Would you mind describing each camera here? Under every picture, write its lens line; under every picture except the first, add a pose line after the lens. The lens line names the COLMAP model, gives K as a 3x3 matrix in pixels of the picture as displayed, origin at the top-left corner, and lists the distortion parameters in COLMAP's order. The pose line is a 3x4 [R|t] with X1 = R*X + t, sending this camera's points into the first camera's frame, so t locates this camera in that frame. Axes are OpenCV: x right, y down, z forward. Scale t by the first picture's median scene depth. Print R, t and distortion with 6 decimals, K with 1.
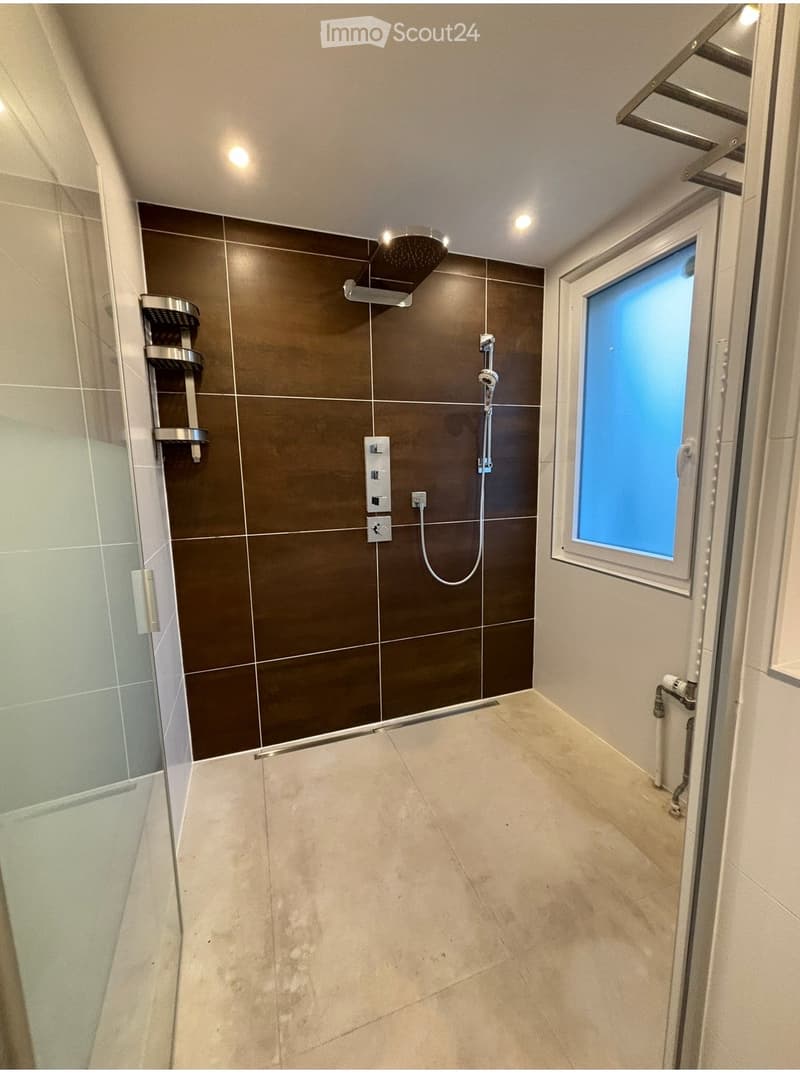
lens RADIAL K [[433.2, 0, 401.5], [0, 433.2, 531.3], [0, 0, 1]] dist [0.014486, -0.018998]
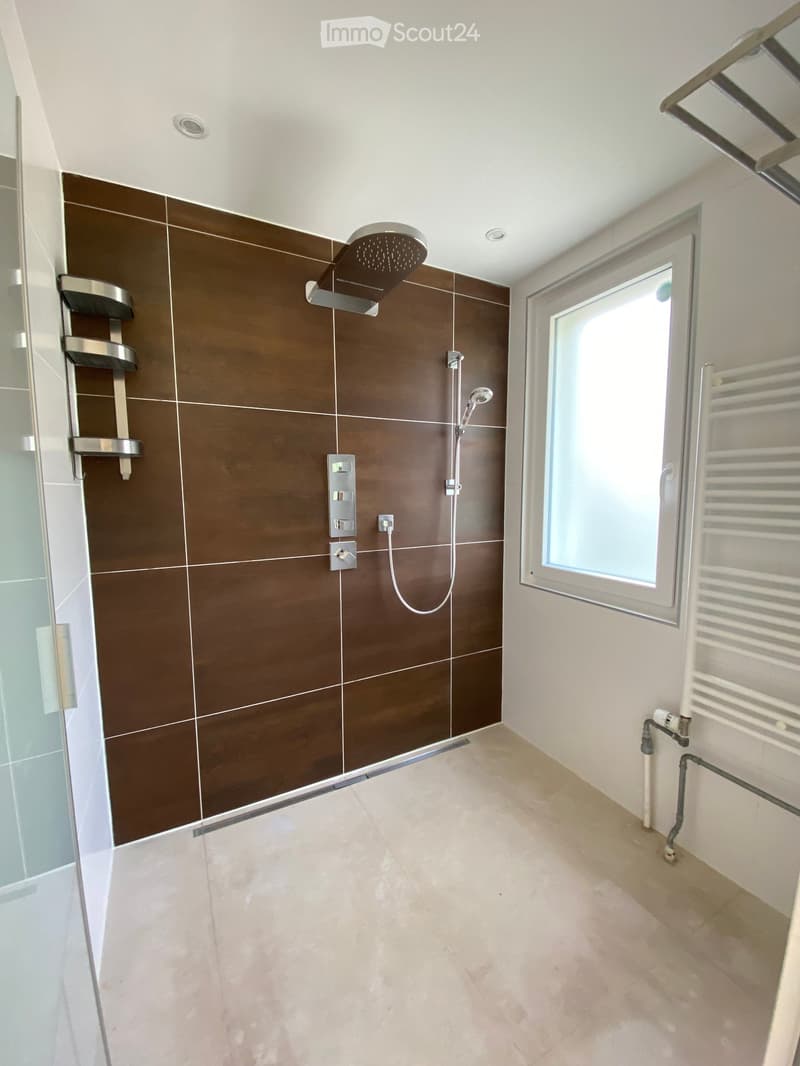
lens RADIAL K [[425.2, 0, 394.0], [0, 425.2, 529.0], [0, 0, 1]] dist [0.024726, -0.023345]
pose [[0.990090, -0.002155, 0.140421, -0.078289], [0.008568, 0.998947, -0.045080, -0.022532], [-0.140176, 0.045836, 0.989065, 0.121770]]
